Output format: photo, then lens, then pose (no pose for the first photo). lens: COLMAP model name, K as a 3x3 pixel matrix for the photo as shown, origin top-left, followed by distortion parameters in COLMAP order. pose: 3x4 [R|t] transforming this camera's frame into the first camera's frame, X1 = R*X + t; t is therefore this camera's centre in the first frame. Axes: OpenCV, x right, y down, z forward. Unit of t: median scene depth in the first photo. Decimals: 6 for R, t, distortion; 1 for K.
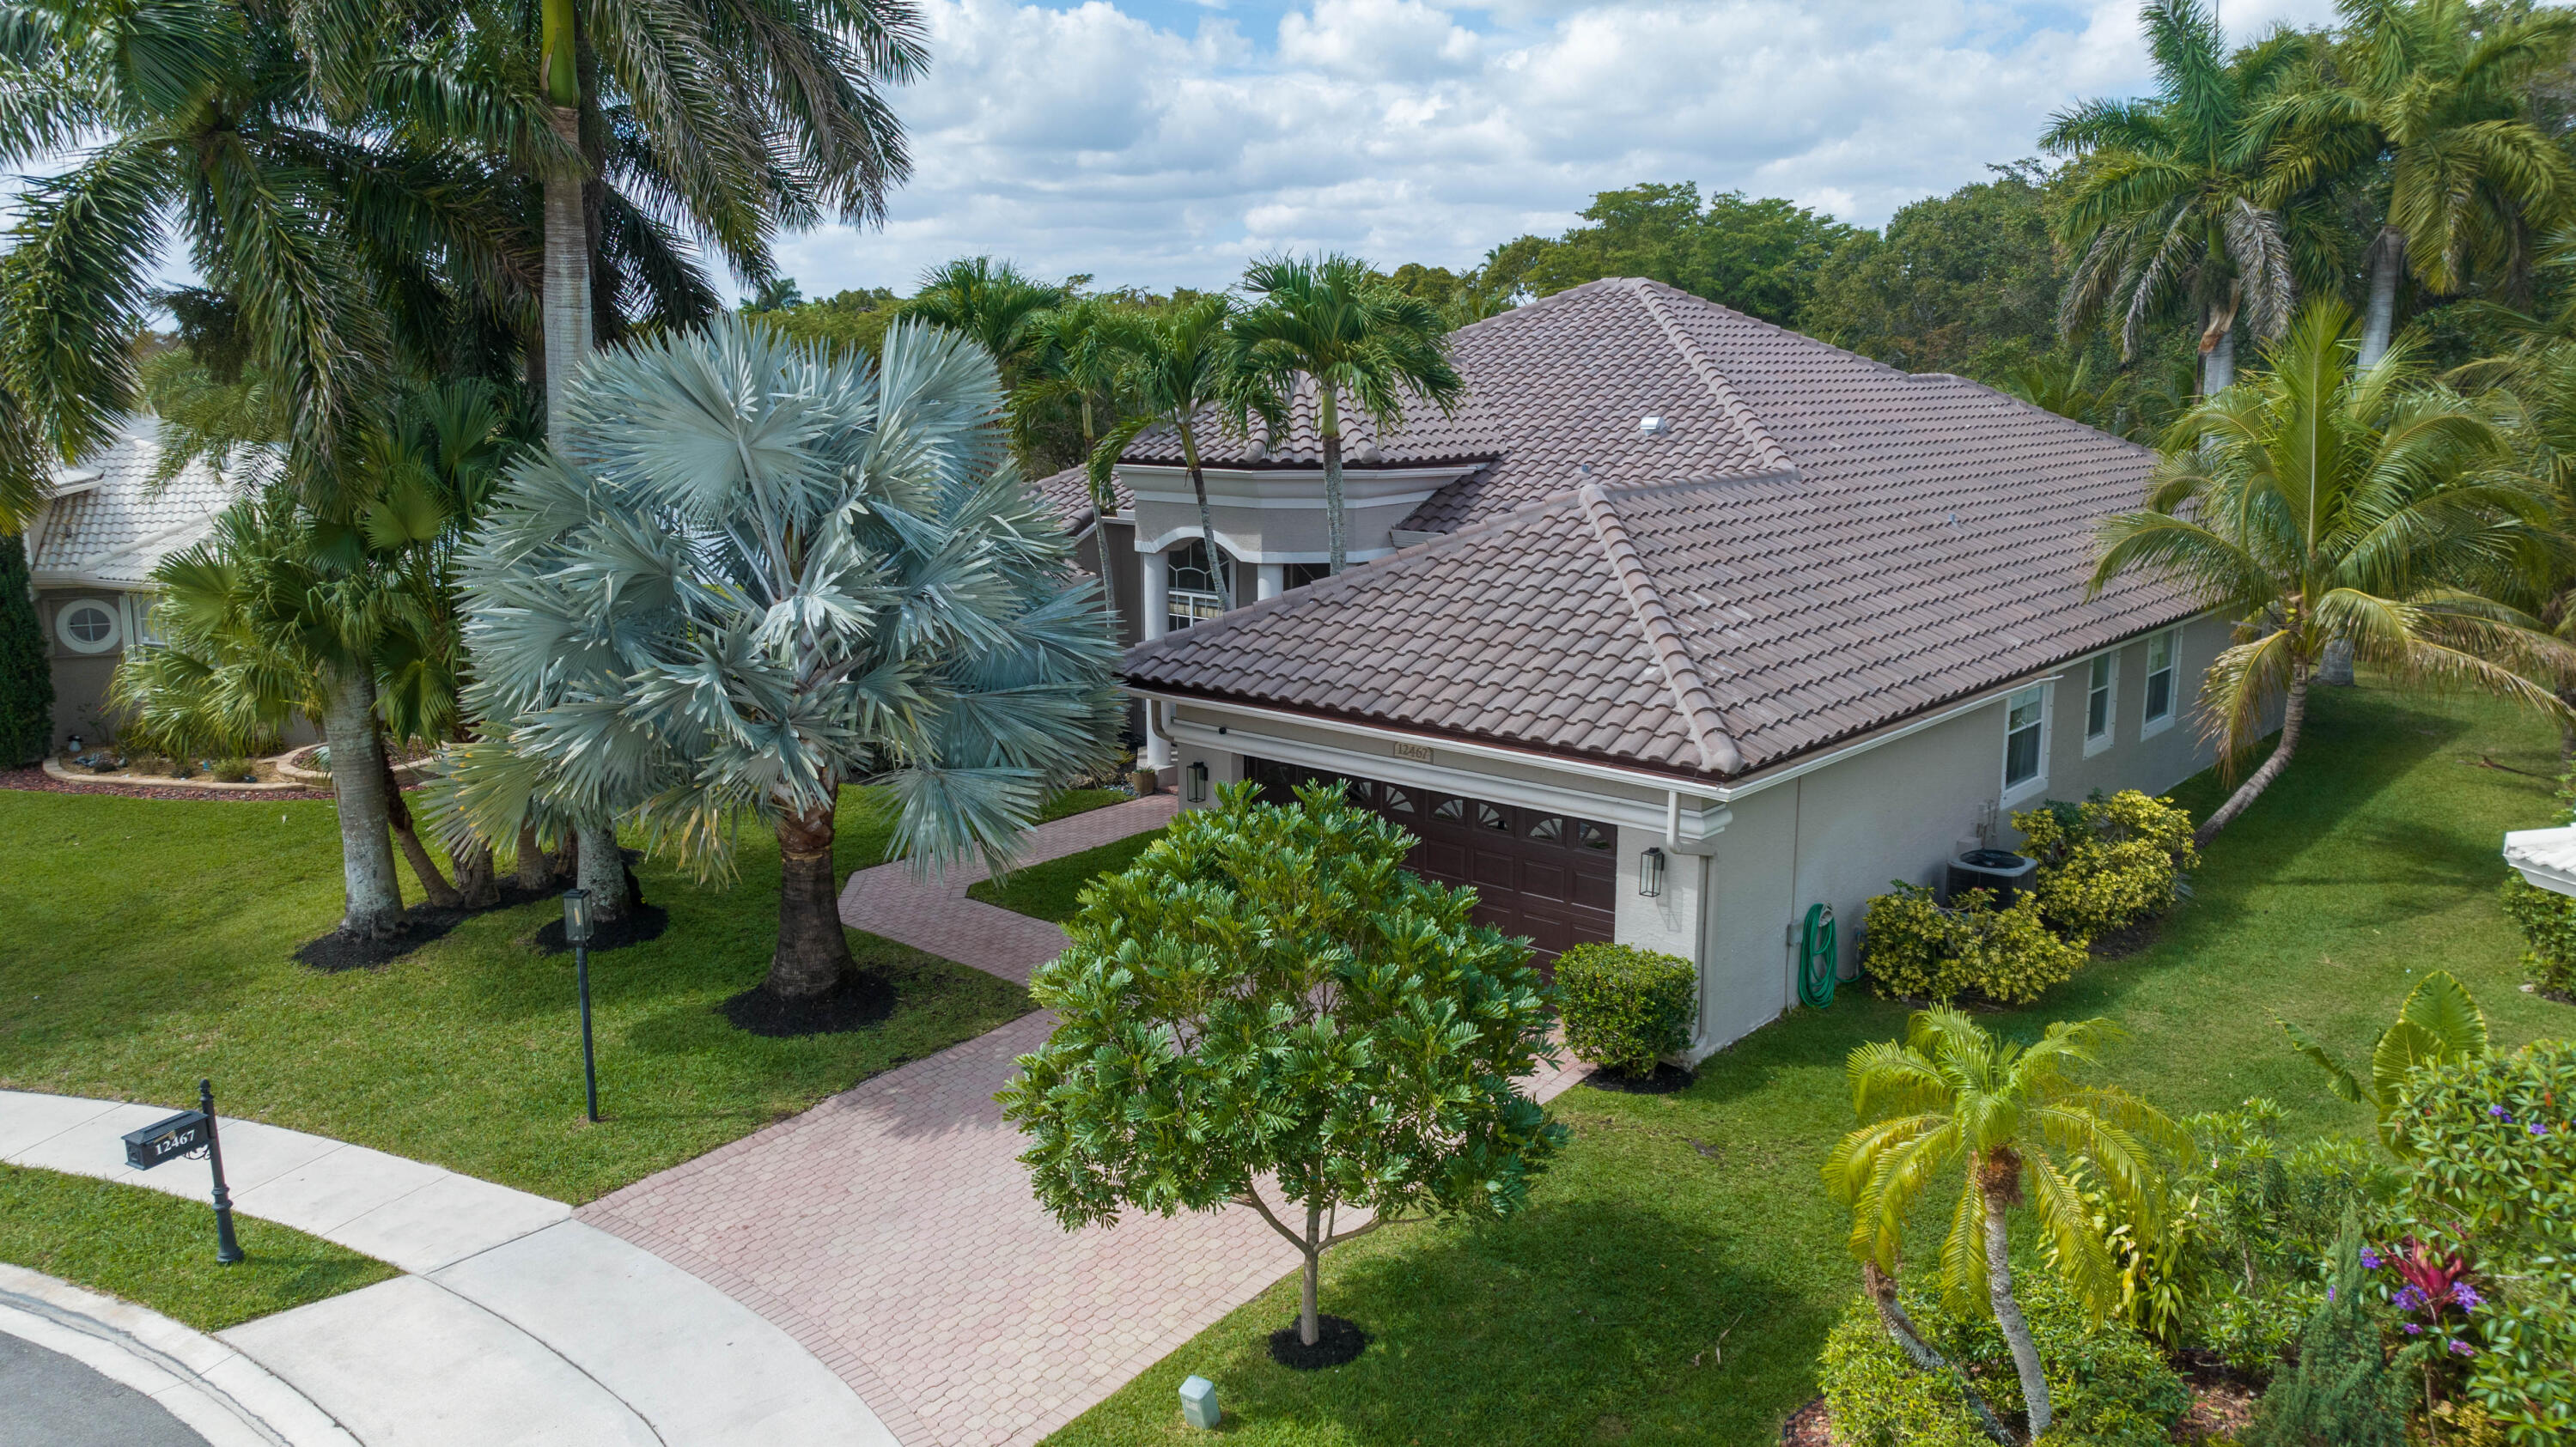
lens RADIAL K [[1877.9, 0, 1288.0], [0, 1877.9, 723.5], [0, 0, 1]] dist [-0.058758, 0.105701]
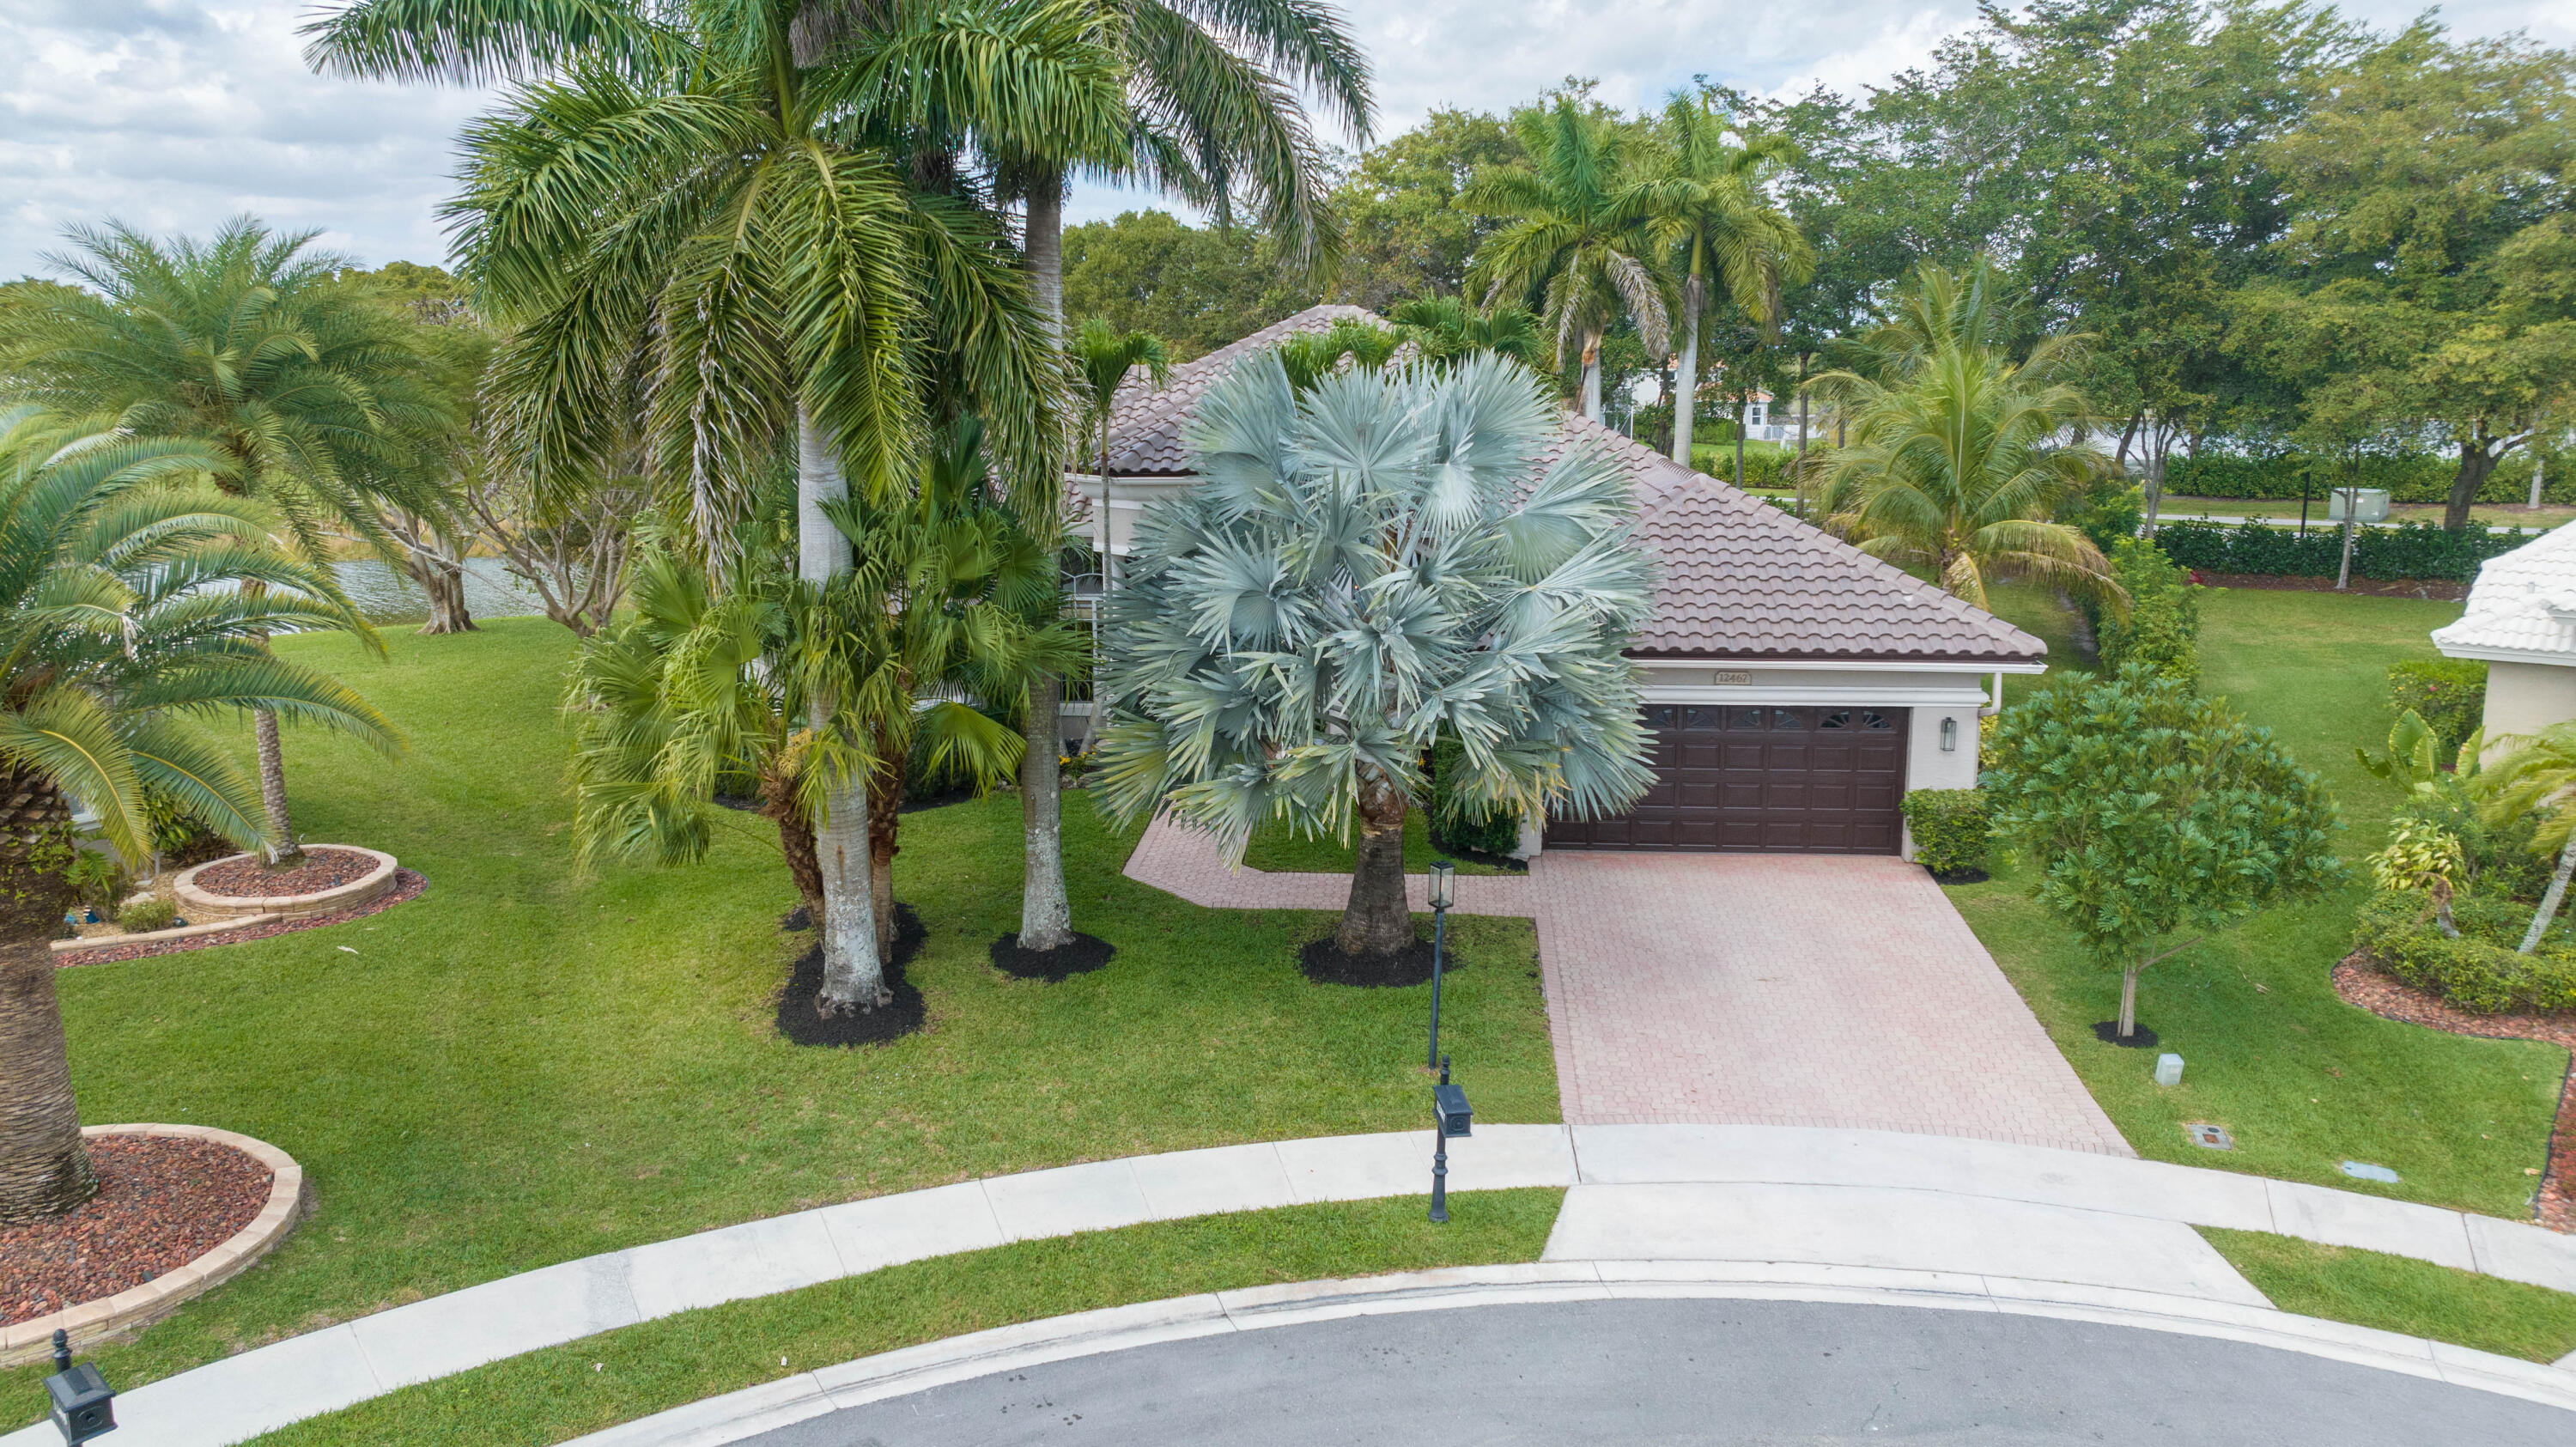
lens RADIAL K [[1878.2, 0, 1288.0], [0, 1878.2, 723.5], [0, 0, 1]] dist [-0.058758, 0.105701]
pose [[0.792426, -0.121575, 0.597729, -0.877248], [0.120170, 0.991846, 0.042424, -0.042136], [-0.598013, 0.038211, 0.800575, 0.110816]]
